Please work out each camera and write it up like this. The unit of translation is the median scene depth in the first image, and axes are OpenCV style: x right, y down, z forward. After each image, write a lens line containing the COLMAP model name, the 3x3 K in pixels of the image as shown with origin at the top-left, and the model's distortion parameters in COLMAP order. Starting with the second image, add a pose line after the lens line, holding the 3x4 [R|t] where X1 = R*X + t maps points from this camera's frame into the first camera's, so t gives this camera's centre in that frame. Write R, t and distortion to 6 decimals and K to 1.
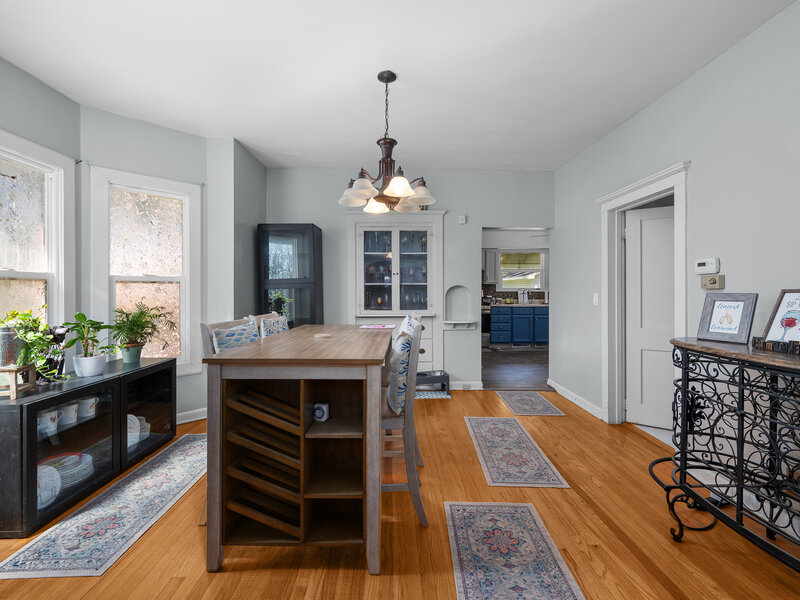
lens RADIAL K [[357.3, 0, 400.0], [0, 357.3, 289.9], [0, 0, 1]] dist [-0.000180, -0.000068]
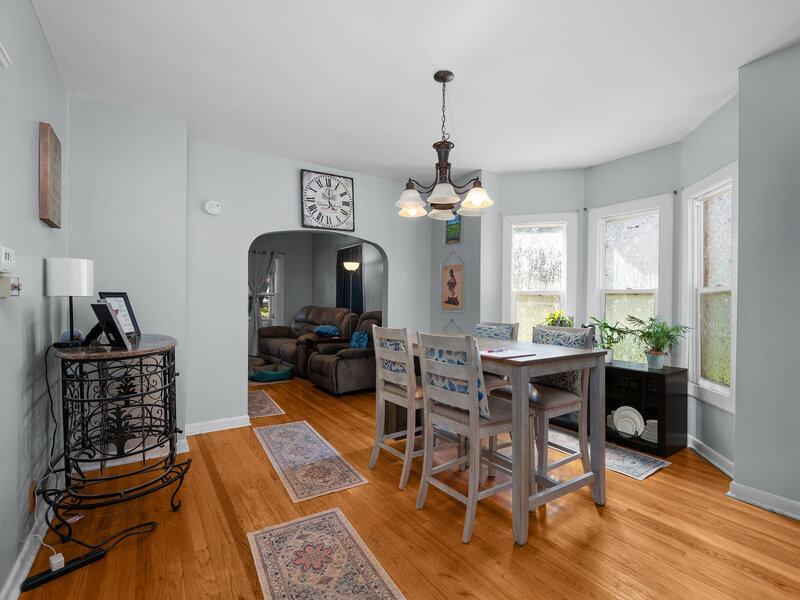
lens RADIAL K [[382.1, 0, 401.2], [0, 382.1, 295.0], [0, 0, 1]] dist [-0.003878, -0.000819]
pose [[-0.843779, -0.010361, -0.536590, 0.430354], [-0.001842, 0.999864, -0.016410, 0.000999], [0.536687, -0.012858, -0.843683, 1.283152]]
